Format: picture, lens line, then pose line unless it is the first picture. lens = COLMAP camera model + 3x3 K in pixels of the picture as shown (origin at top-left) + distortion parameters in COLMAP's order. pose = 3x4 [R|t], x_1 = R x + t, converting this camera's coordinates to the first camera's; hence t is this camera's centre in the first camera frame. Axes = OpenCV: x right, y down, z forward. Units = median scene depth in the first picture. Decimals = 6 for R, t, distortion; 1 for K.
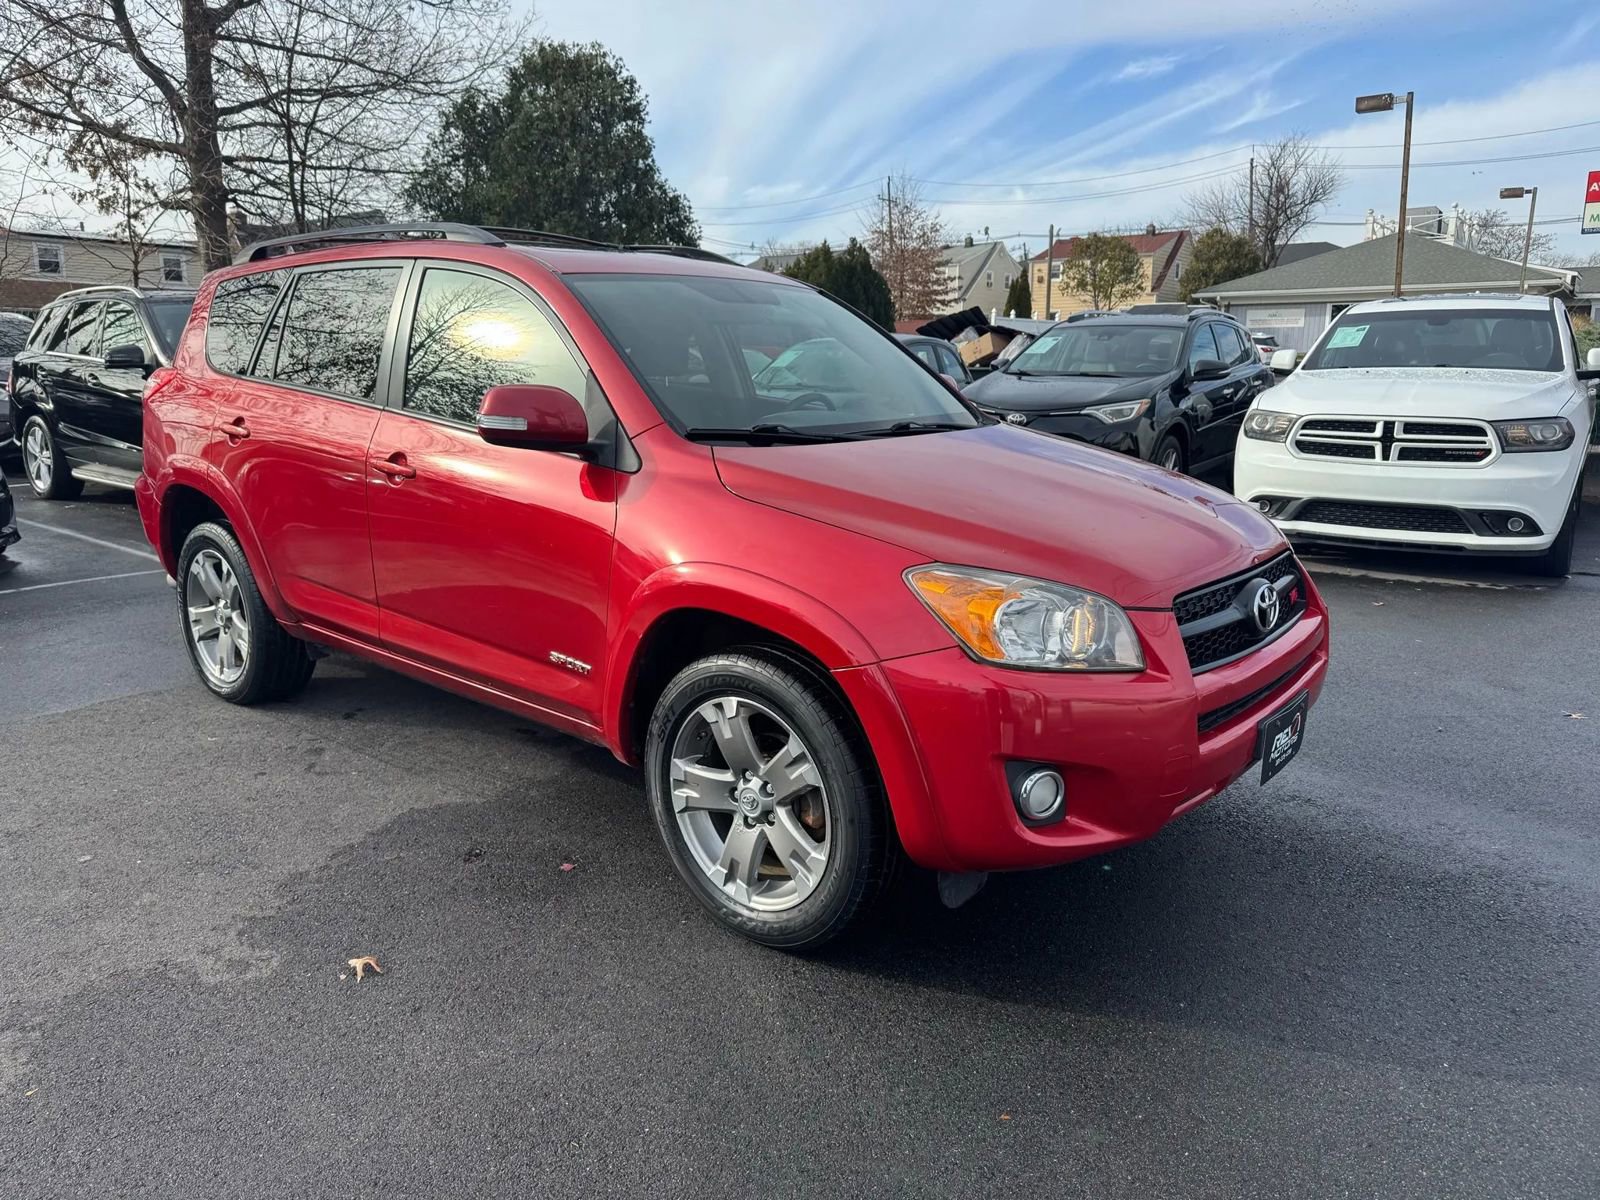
lens RADIAL K [[1142.2, 0, 789.2], [0, 1142.2, 592.2], [0, 0, 1]] dist [0.017493, -0.013611]
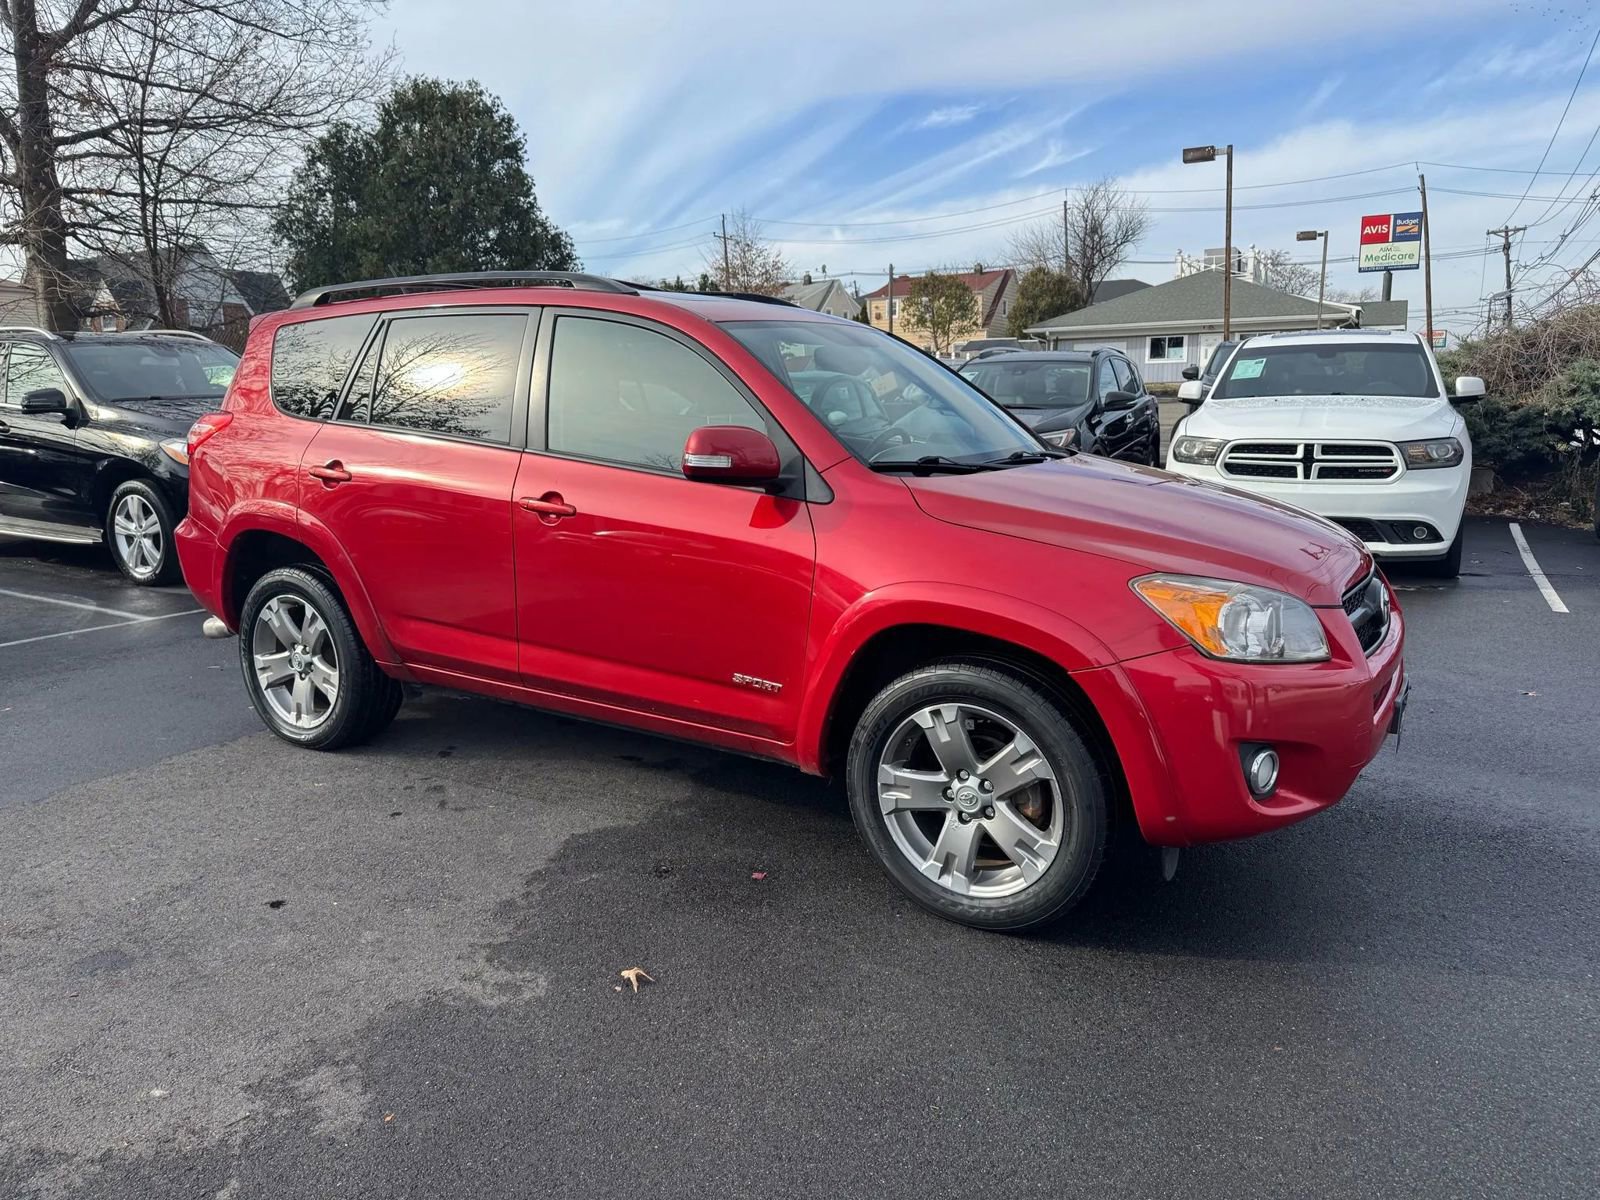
lens RADIAL K [[1131.8, 0, 794.6], [0, 1131.8, 599.7], [0, 0, 1]] dist [0.039021, -0.044266]
pose [[0.988834, -0.038572, 0.143940, -0.214273], [0.041644, 0.998963, -0.018388, 0.003220], [-0.143082, 0.024177, 0.989415, -0.036604]]
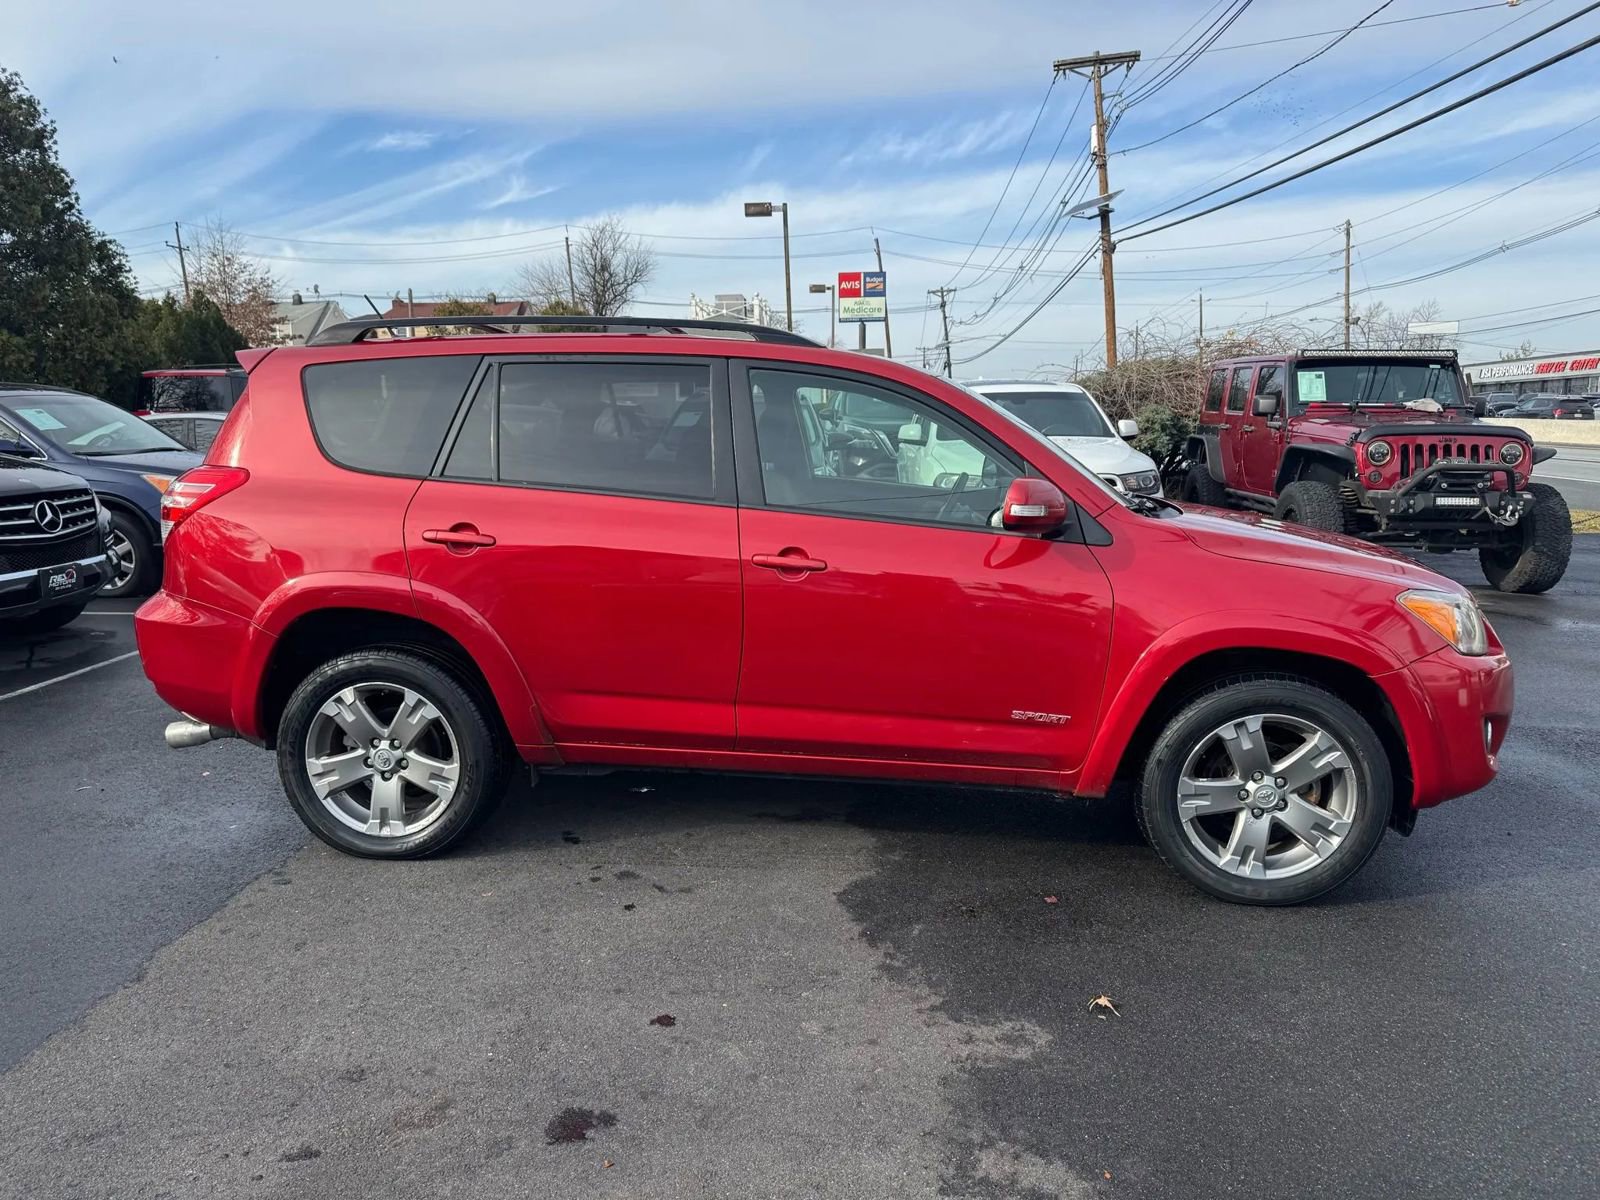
lens RADIAL K [[1131.8, 0, 804.1], [0, 1131.8, 604.4], [0, 0, 1]] dist [0.039021, -0.044266]
pose [[0.828706, -0.098042, 0.551030, -0.698353], [0.120948, 0.992645, -0.005281, -0.051043], [-0.546460, 0.071022, 0.834468, 0.126351]]
